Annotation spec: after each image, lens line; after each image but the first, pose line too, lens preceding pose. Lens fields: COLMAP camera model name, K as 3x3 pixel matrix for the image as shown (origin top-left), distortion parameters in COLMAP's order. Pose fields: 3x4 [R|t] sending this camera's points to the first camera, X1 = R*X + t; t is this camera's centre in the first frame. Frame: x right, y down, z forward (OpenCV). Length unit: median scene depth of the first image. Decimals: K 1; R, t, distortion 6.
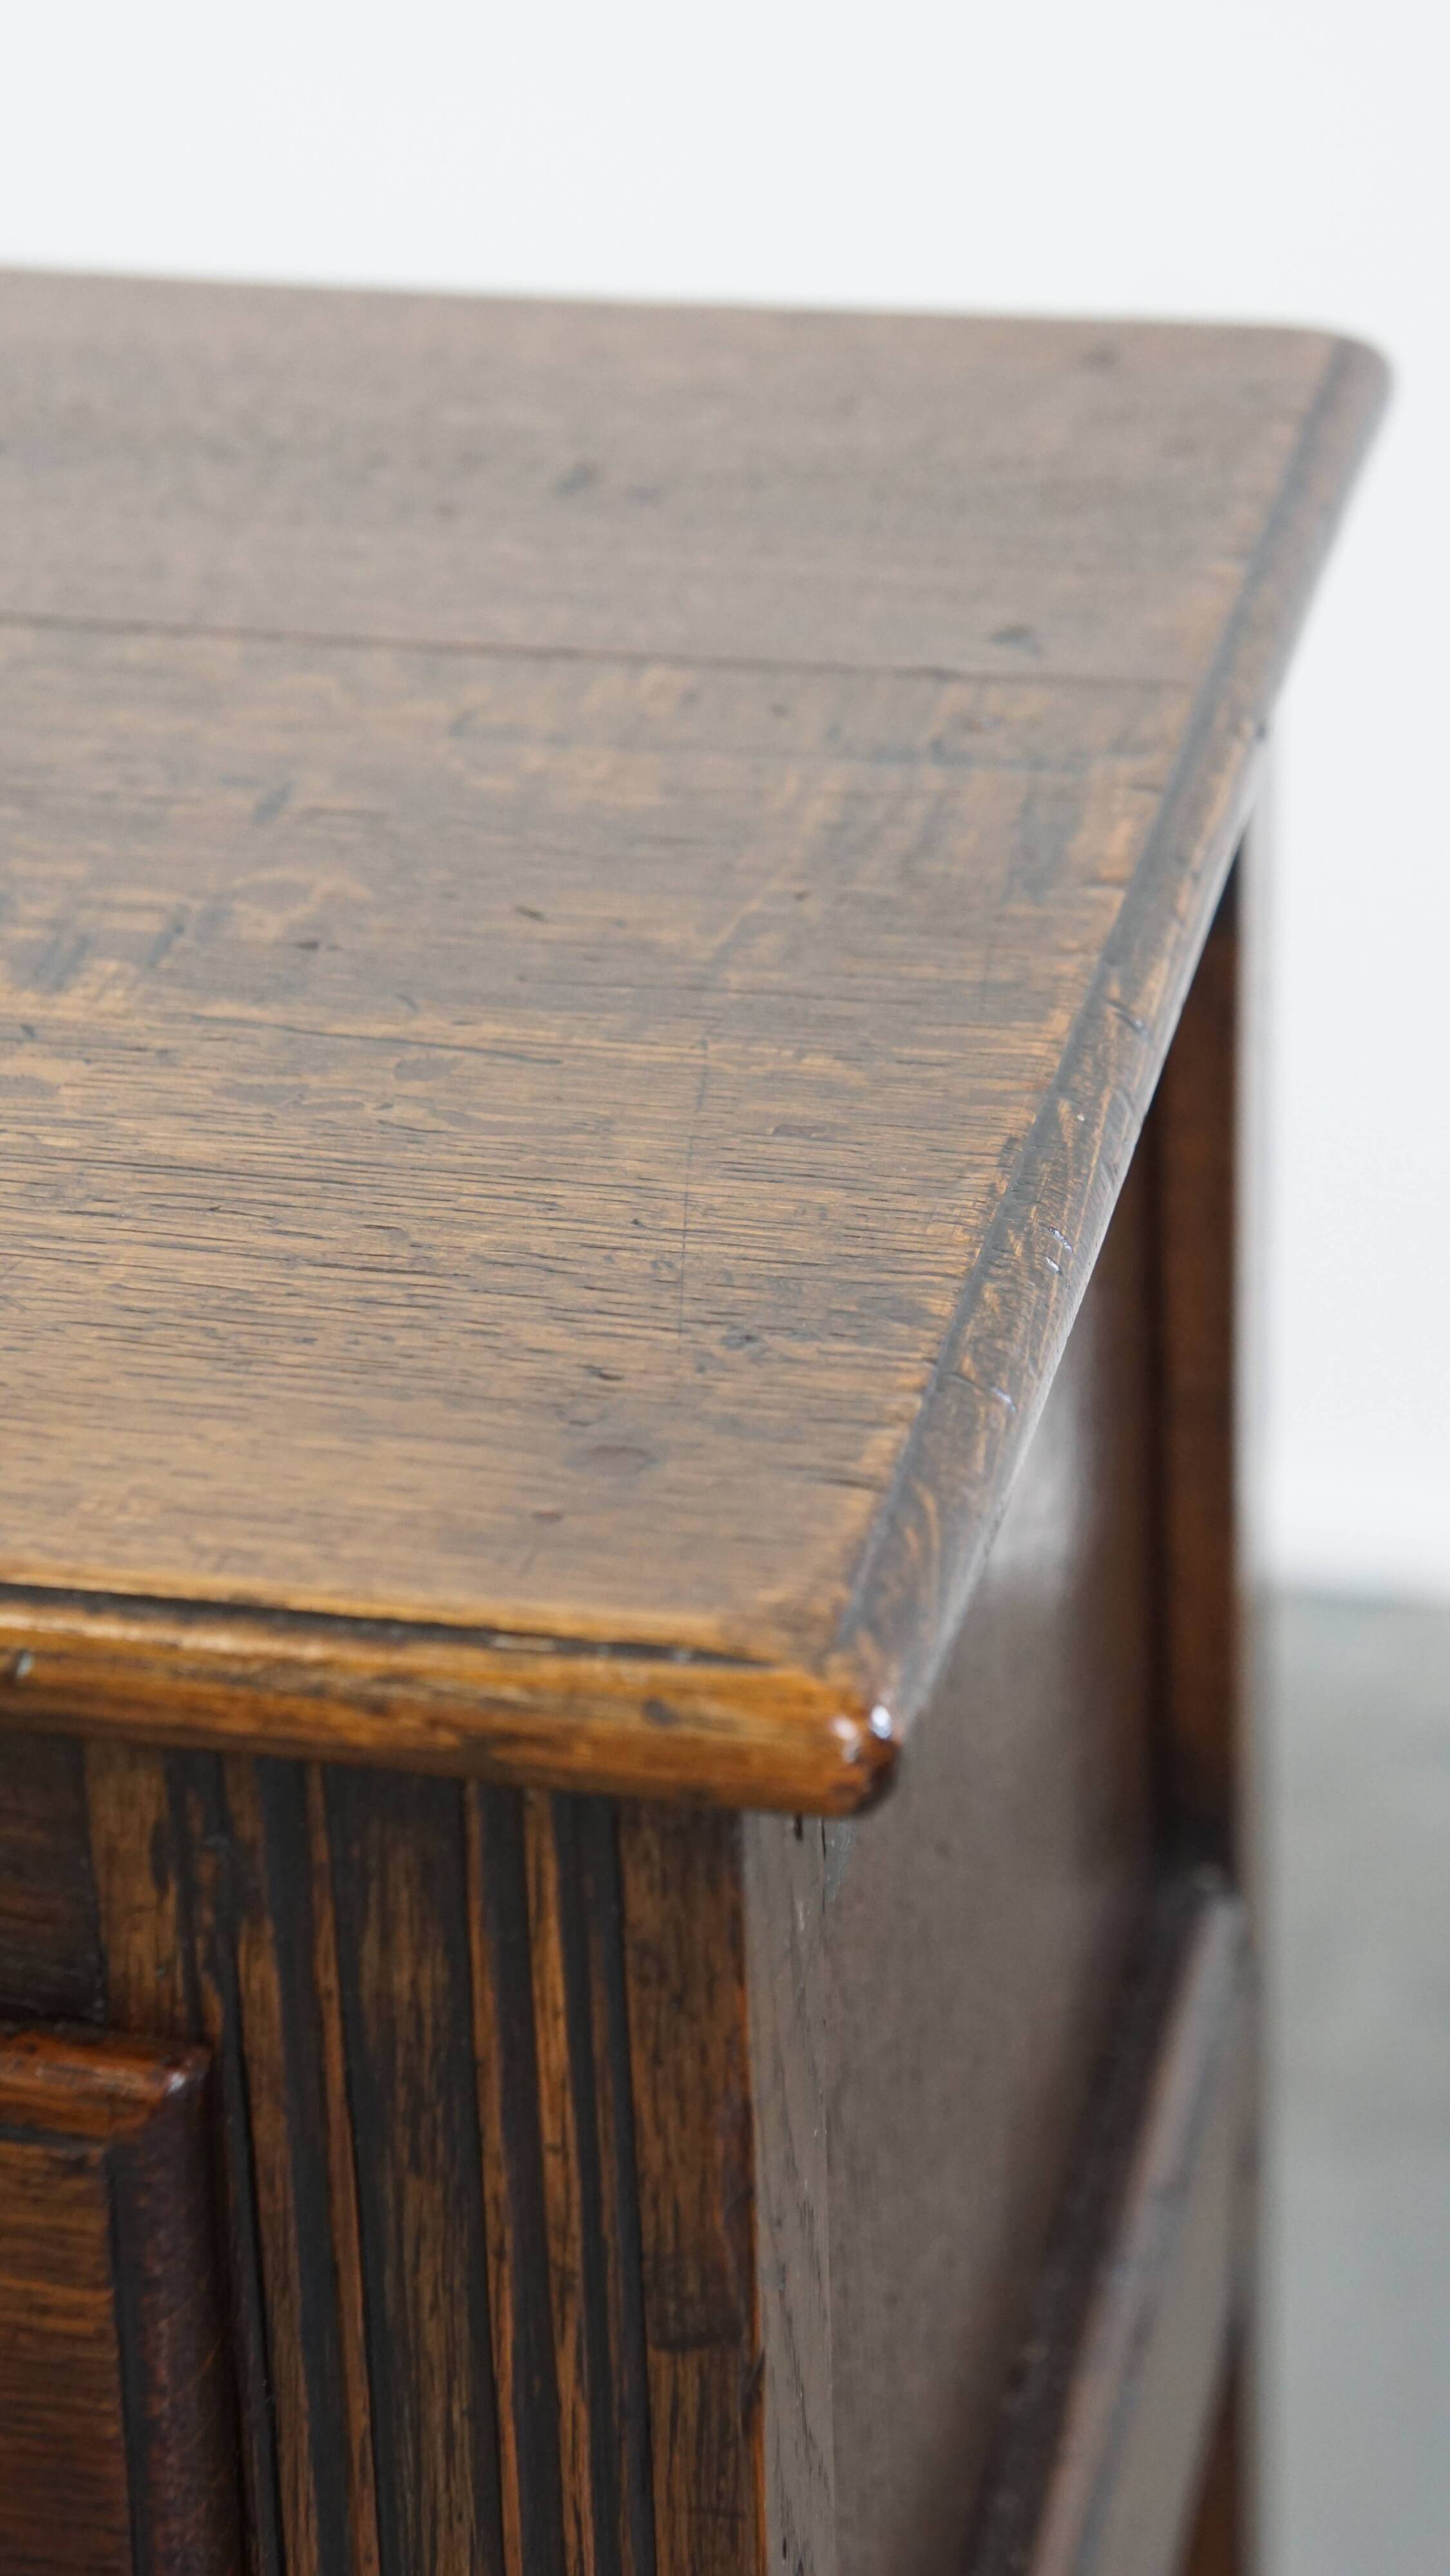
lens RADIAL K [[4733.0, 0, 725.0], [0, 4733.0, 1288.0], [0, 0, 1]] dist [0.323082, 0.218369]
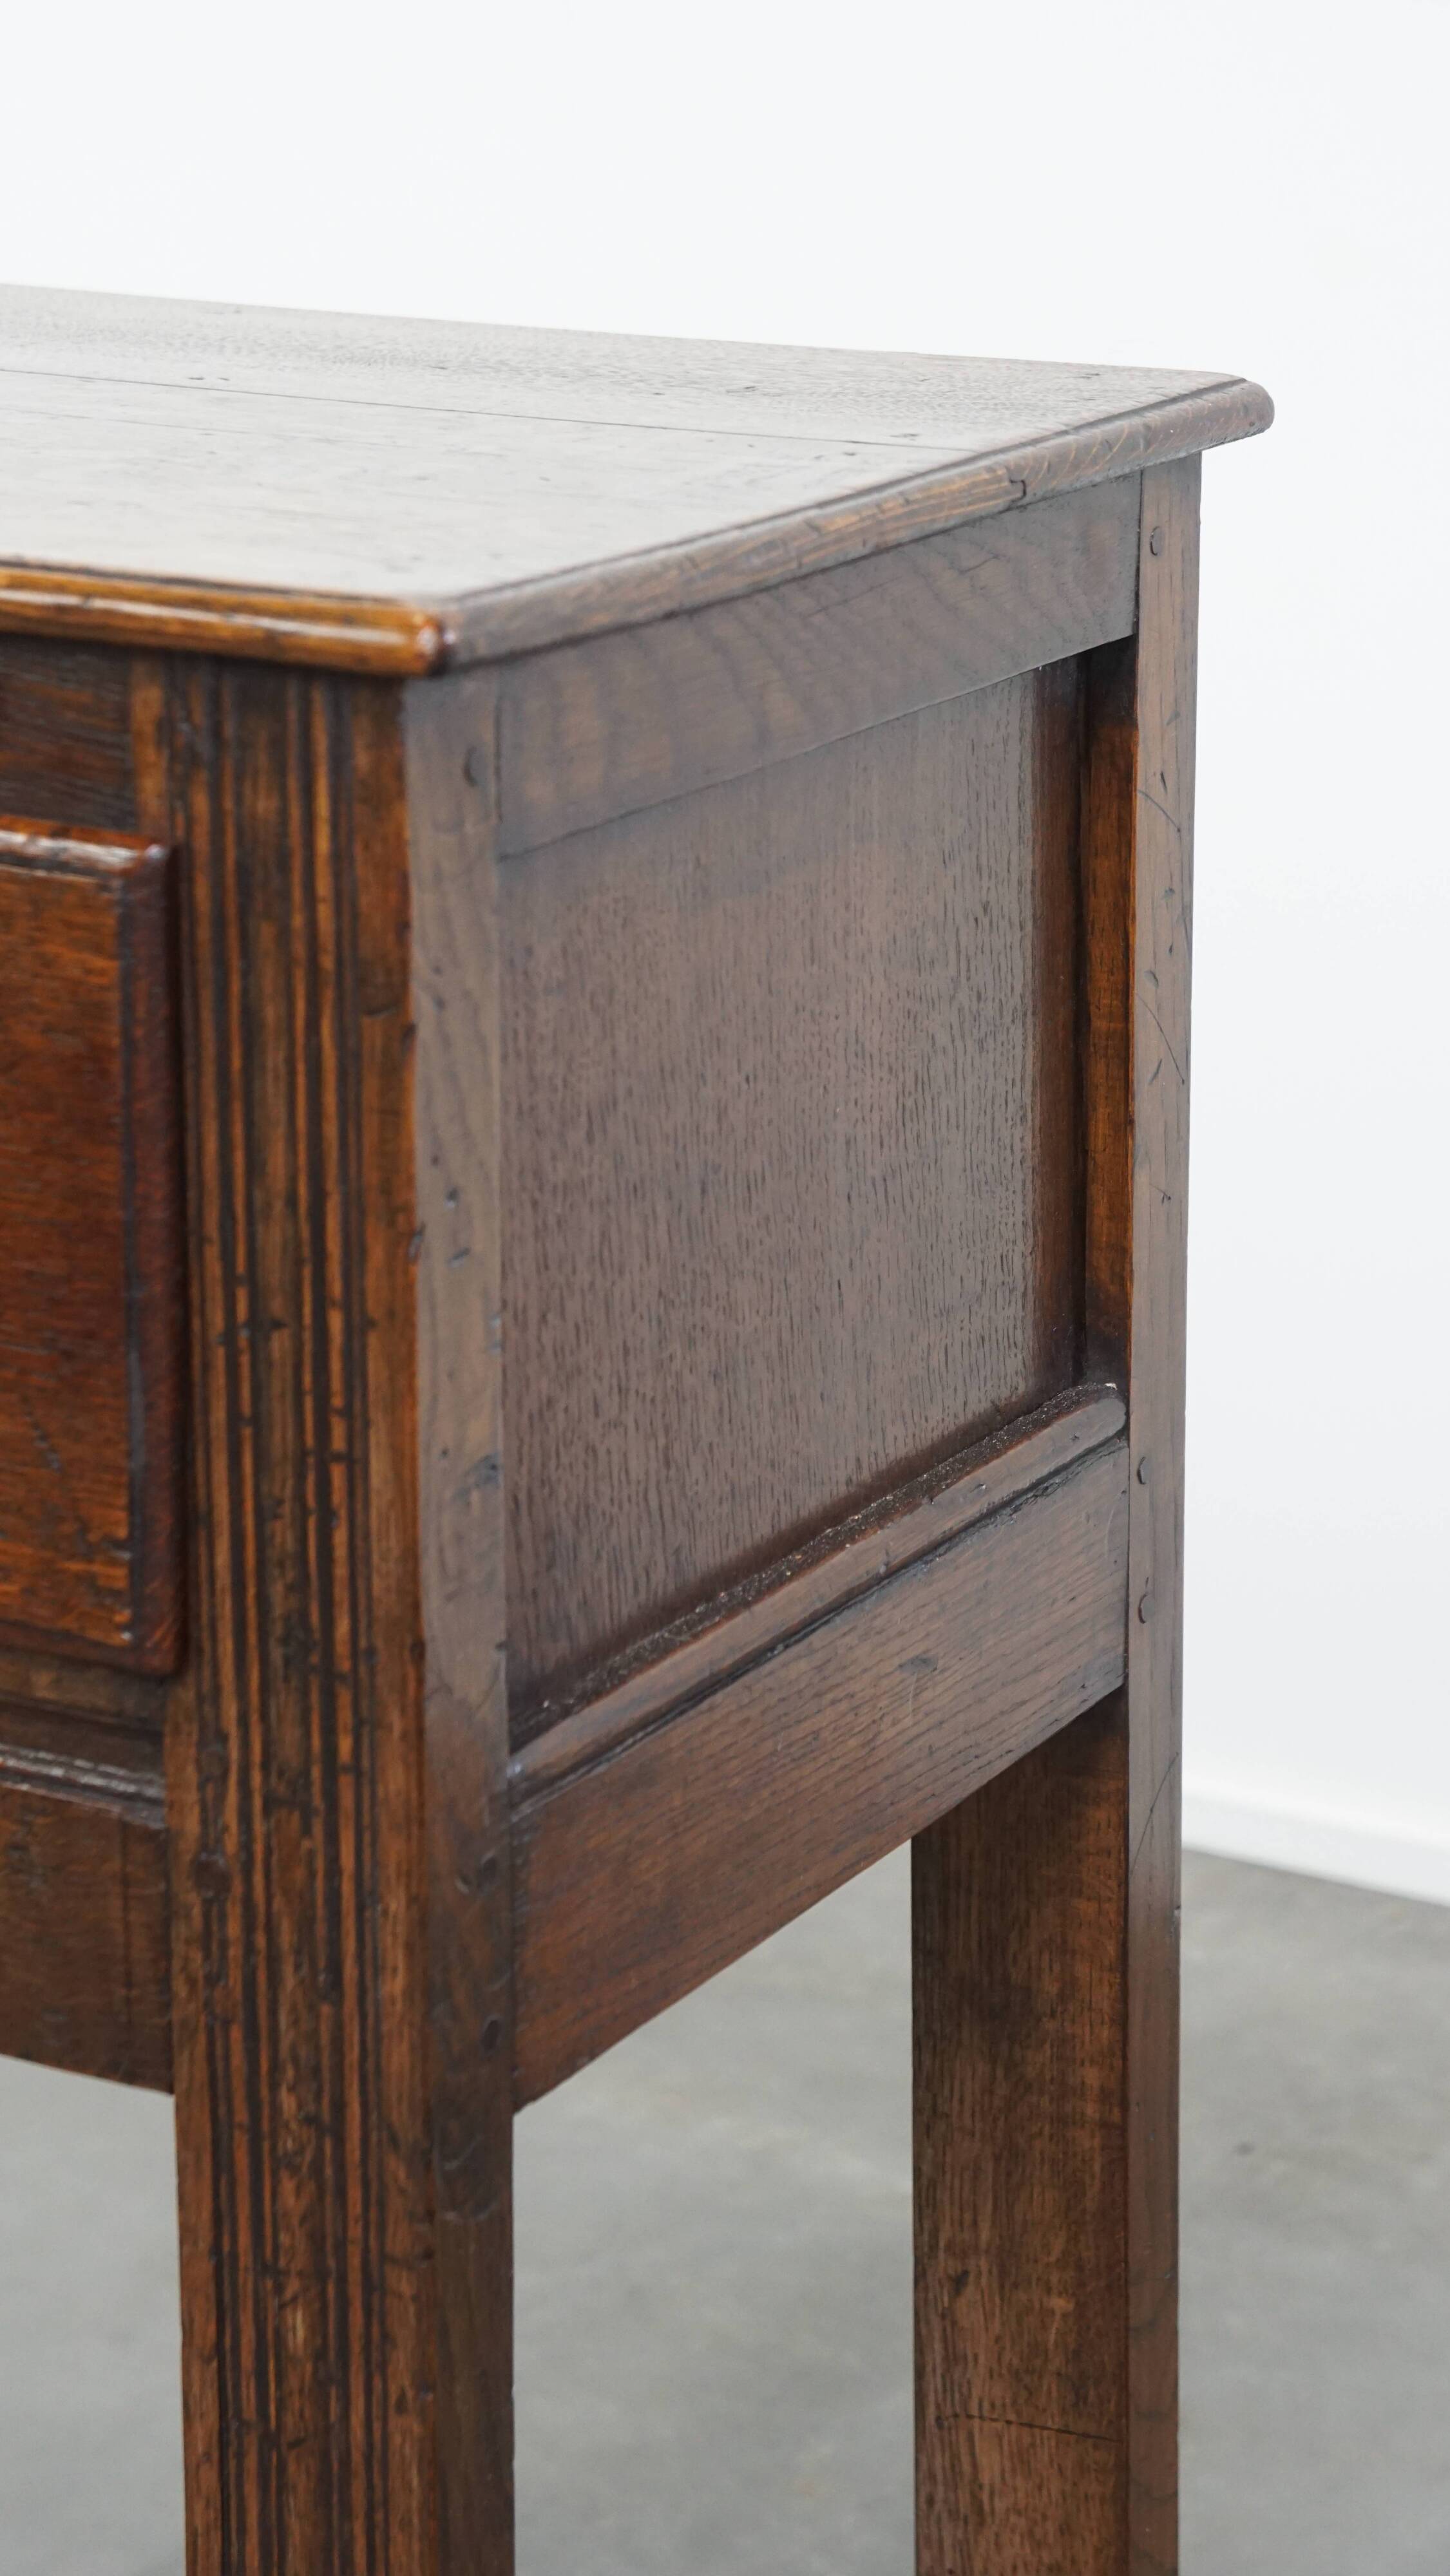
lens RADIAL K [[5593.3, 0, 725.0], [0, 5593.3, 1288.0], [0, 0, 1]] dist [0.377335, 0.020034]
pose [[0.957559, 0.106702, -0.267760, 0.784678], [-0.156747, 0.972356, -0.173073, 0.725173], [0.241890, 0.207698, 0.947814, -1.191832]]
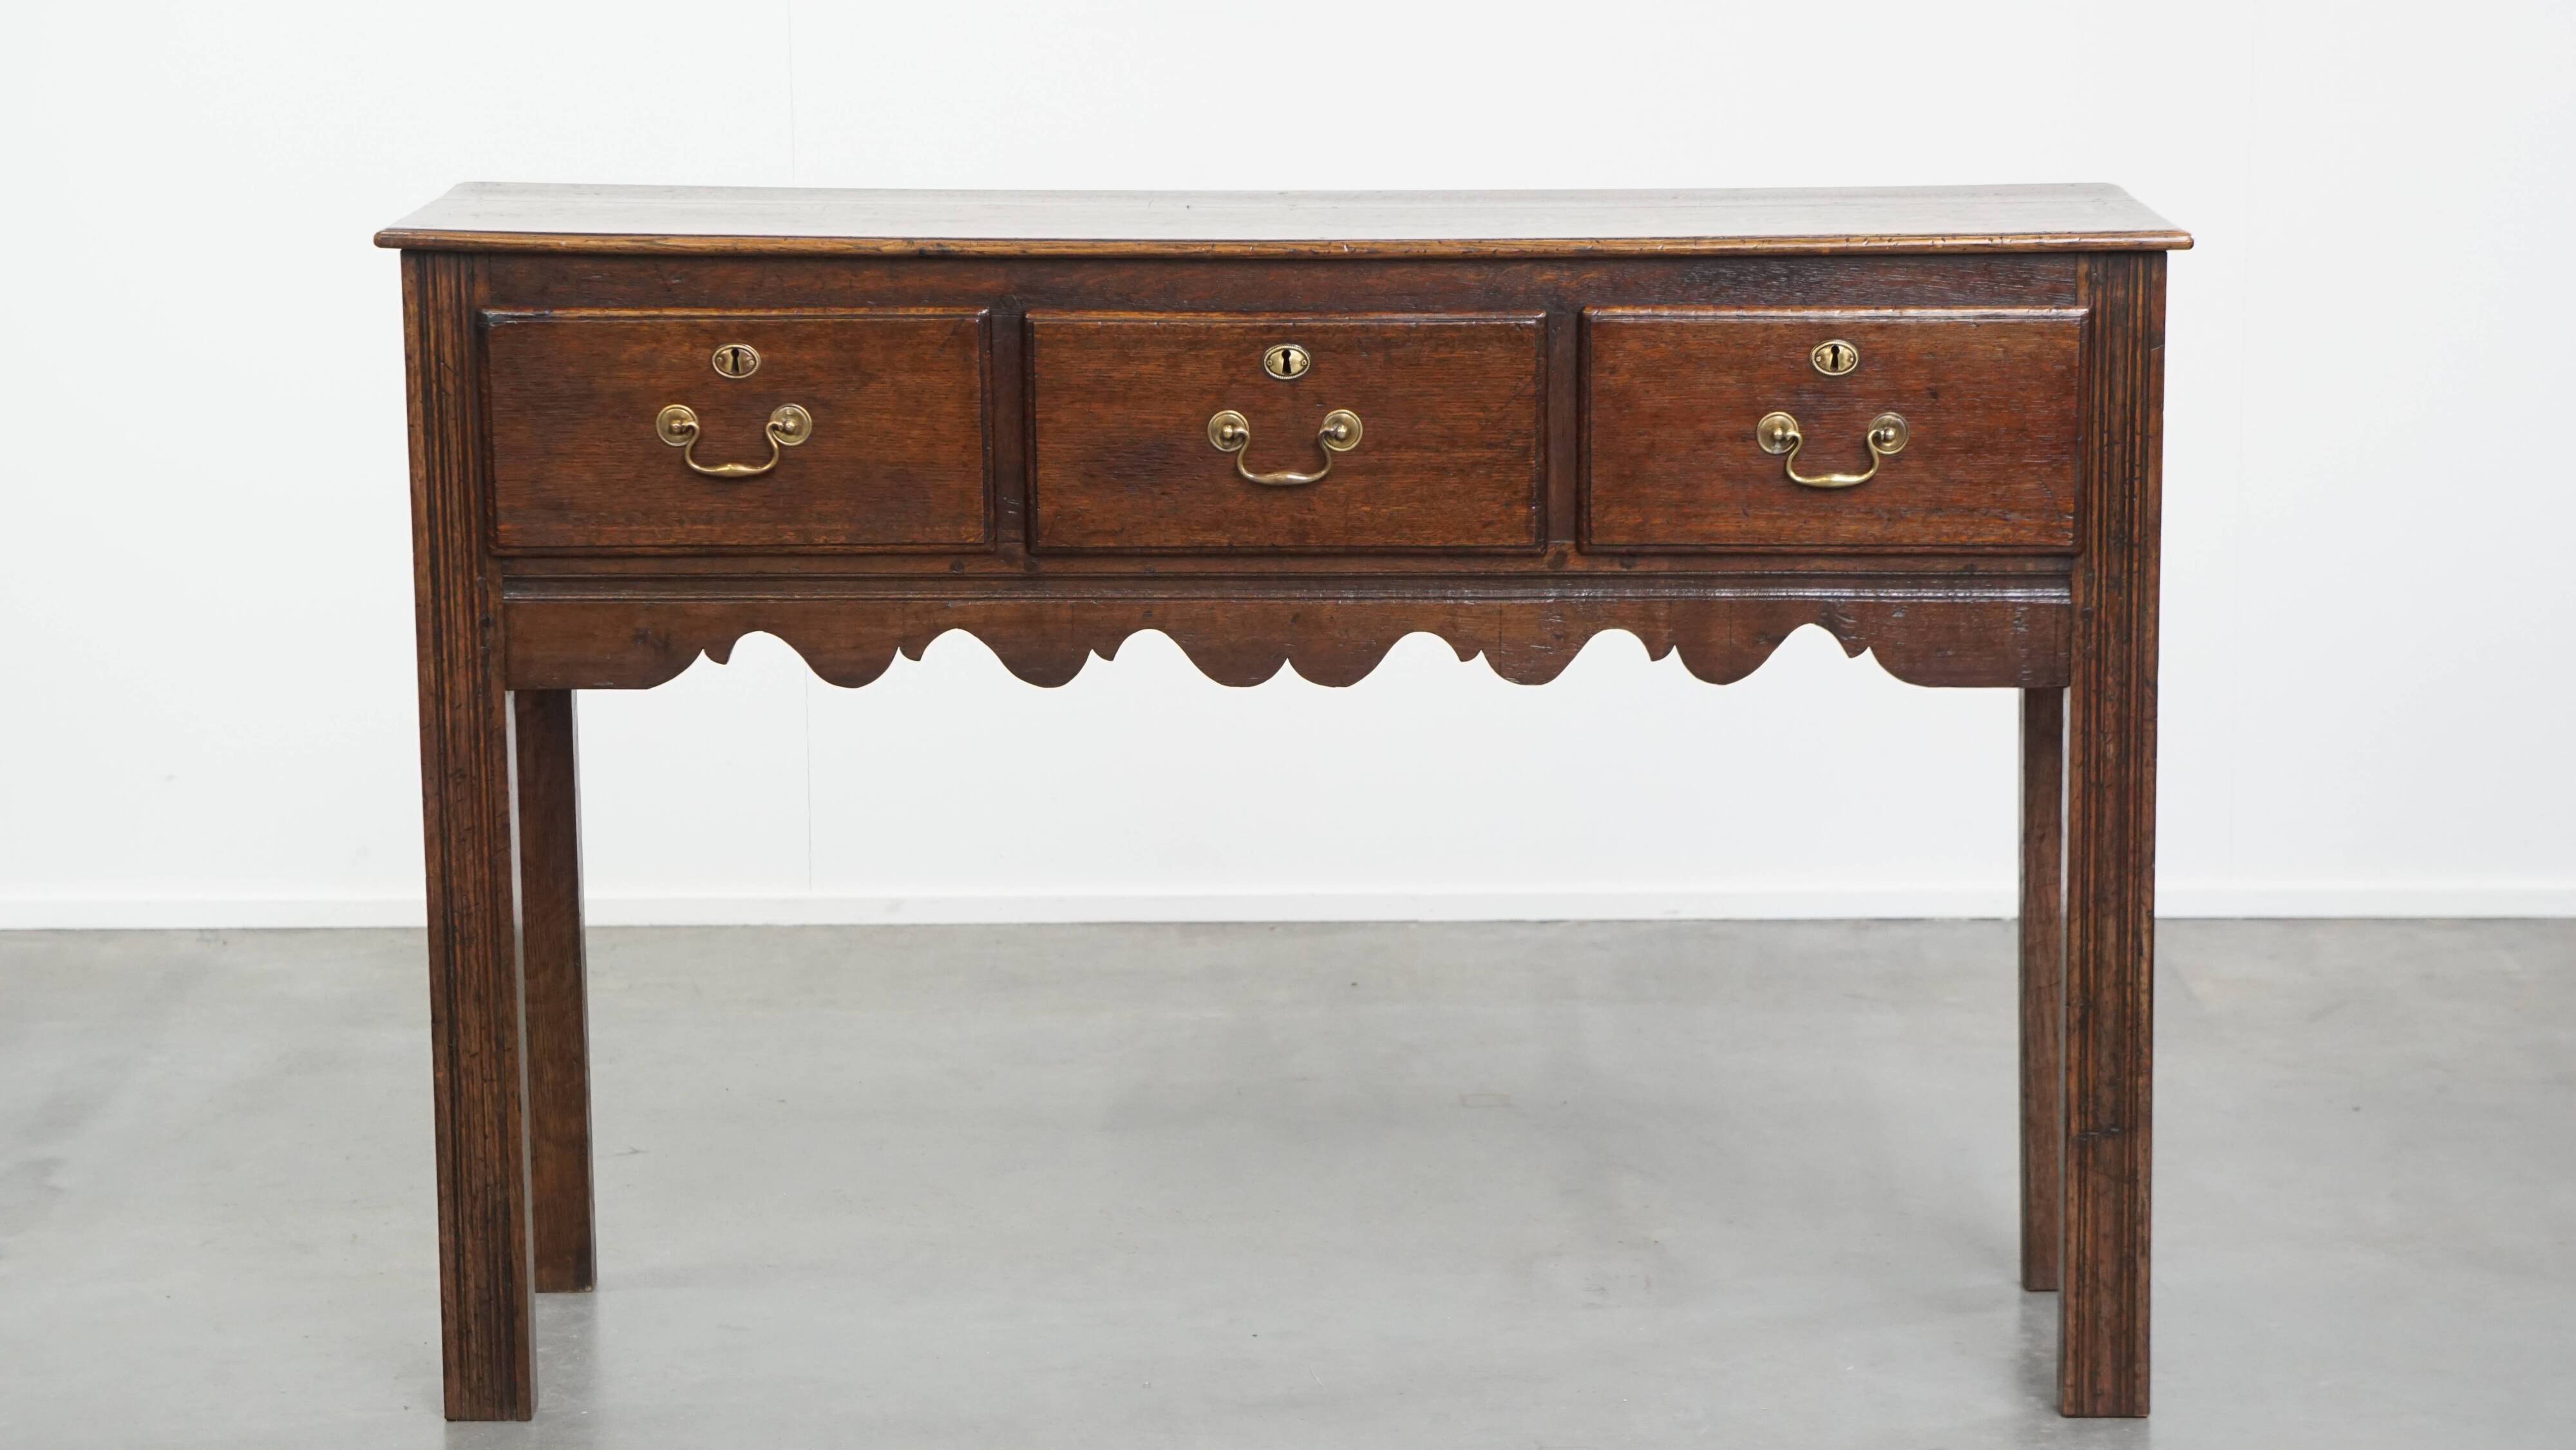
lens RADIAL K [[4733.0, 0, 1288.0], [0, 4733.0, 725.0], [0, 0, 1]] dist [0.323082, 0.218369]
pose [[0.970142, -0.014753, 0.242089, -3.092005], [0.095208, 0.941193, -0.324179, 3.027130], [-0.223070, 0.337548, 0.914495, -5.229550]]
